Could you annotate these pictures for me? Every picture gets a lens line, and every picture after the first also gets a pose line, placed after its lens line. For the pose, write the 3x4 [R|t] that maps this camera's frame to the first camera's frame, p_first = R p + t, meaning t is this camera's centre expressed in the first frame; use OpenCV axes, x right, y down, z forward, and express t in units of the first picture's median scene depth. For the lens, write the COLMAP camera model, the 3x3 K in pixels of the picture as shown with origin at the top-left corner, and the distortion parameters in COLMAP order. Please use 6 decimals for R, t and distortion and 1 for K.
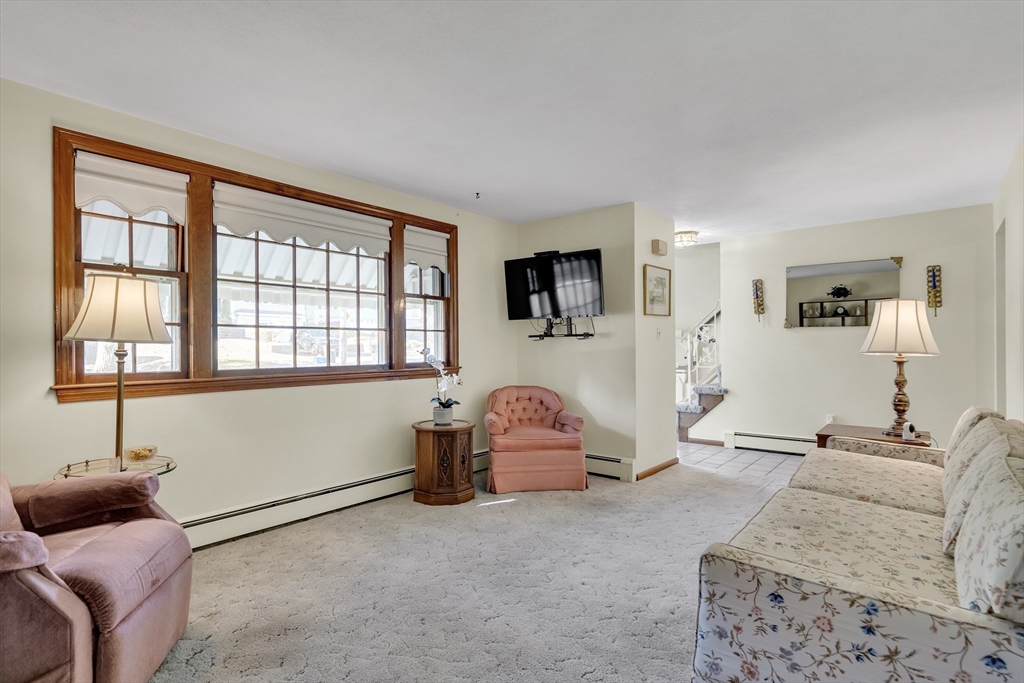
lens RADIAL K [[515.5, 0, 509.3], [0, 515.5, 343.6], [0, 0, 1]] dist [0.003793, 0.000028]
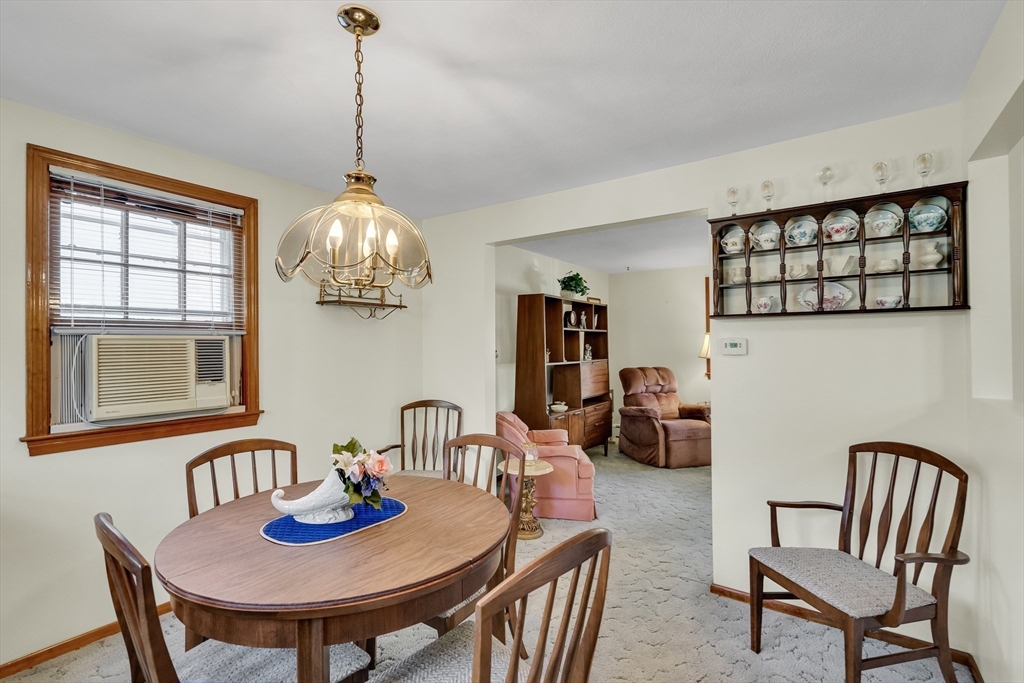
lens RADIAL K [[475.9, 0, 502.0], [0, 475.9, 342.5], [0, 0, 1]] dist [-0.001786, 0.000126]
pose [[0.056192, -0.000406, -0.998420, 1.254144], [0.014778, 0.999891, 0.000425, -0.077494], [0.998311, -0.014778, 0.056192, -0.172542]]
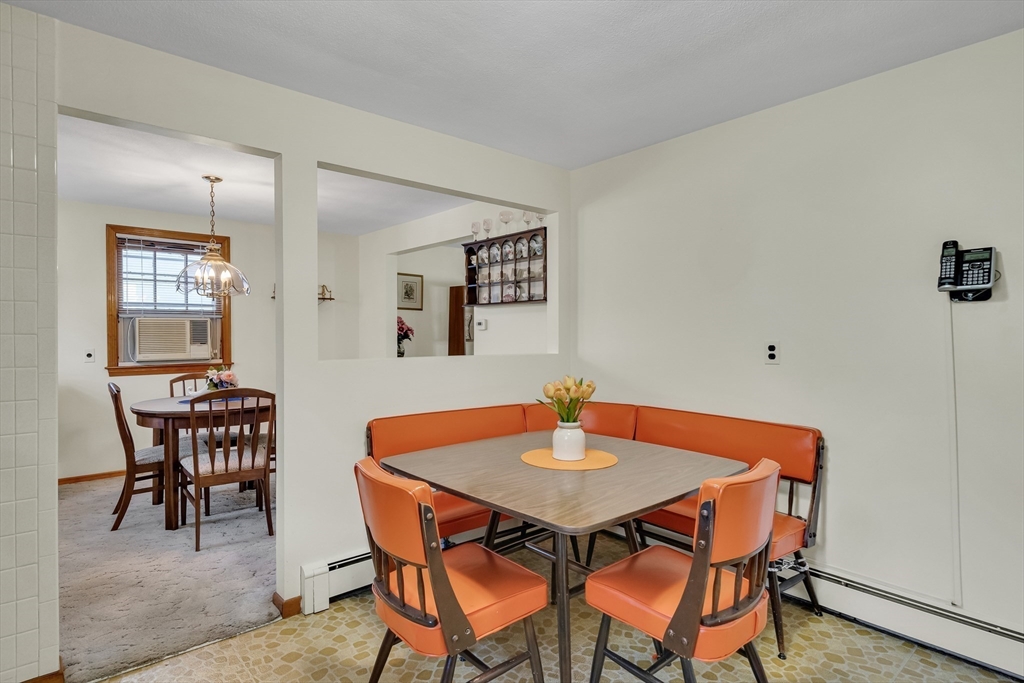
lens RADIAL K [[531.8, 0, 509.2], [0, 531.8, 338.3], [0, 0, 1]] dist [-0.000883, -0.000161]
pose [[-0.171572, 0.017913, -0.985009, 1.857282], [0.012373, 0.999795, 0.016027, -0.048441], [0.985094, -0.009437, -0.171758, 0.596142]]
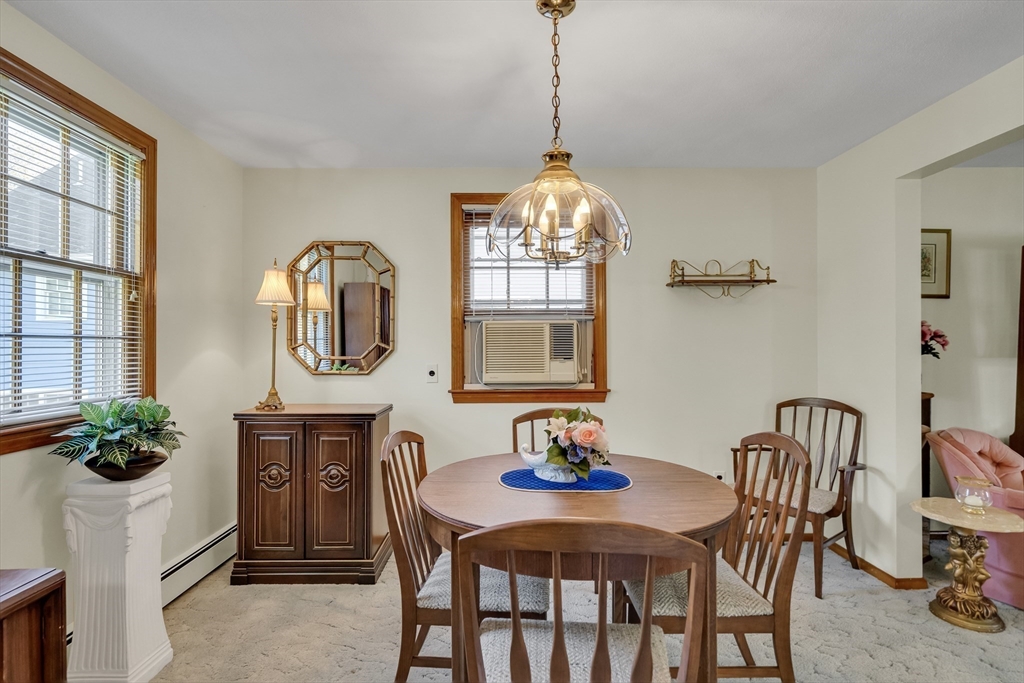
lens RADIAL K [[515.5, 0, 509.3], [0, 515.5, 343.6], [0, 0, 1]] dist [0.003793, 0.000028]
pose [[-0.763860, 0.006290, -0.645351, 1.158124], [0.014566, 0.999866, -0.007495, -0.042446], [0.645217, -0.015126, -0.763849, 0.098345]]
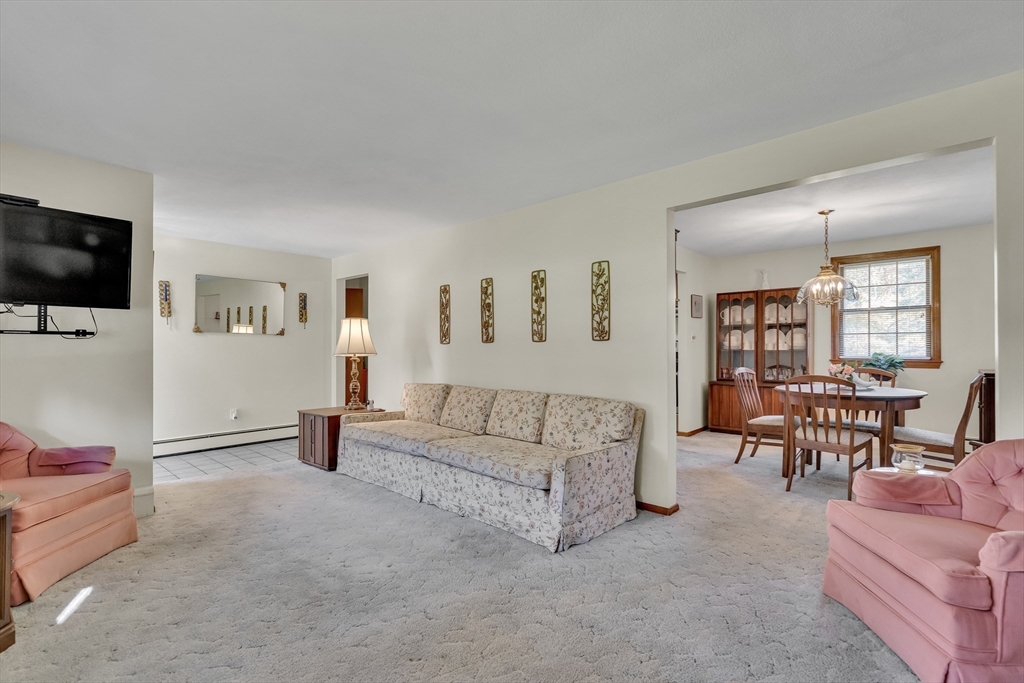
lens RADIAL K [[475.9, 0, 502.0], [0, 475.9, 342.5], [0, 0, 1]] dist [-0.001786, 0.000126]
pose [[0.065779, 0.016520, 0.997697, -0.698224], [-0.005016, 0.999856, -0.016225, 0.006153], [-0.997822, -0.003937, 0.065852, 0.571508]]
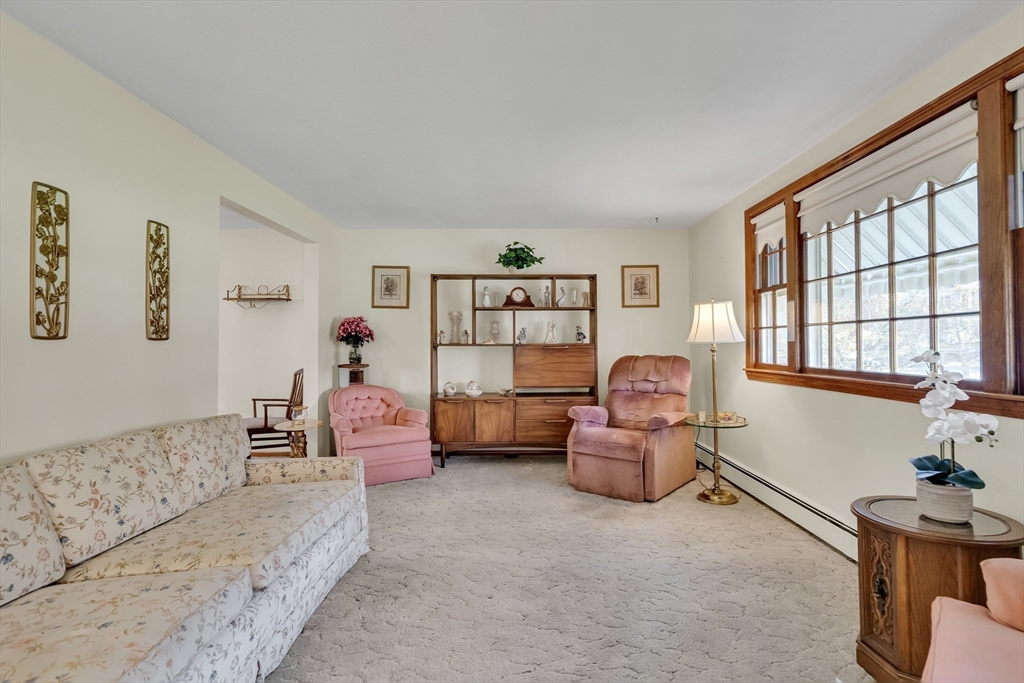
lens RADIAL K [[513.8, 0, 516.6], [0, 513.8, 337.3], [0, 0, 1]] dist [0.000463, 0.000318]
pose [[-0.771390, 0.000693, -0.636363, 0.584411], [0.013519, 0.999792, -0.015298, -0.002071], [0.636219, -0.020403, -0.771238, 1.452545]]
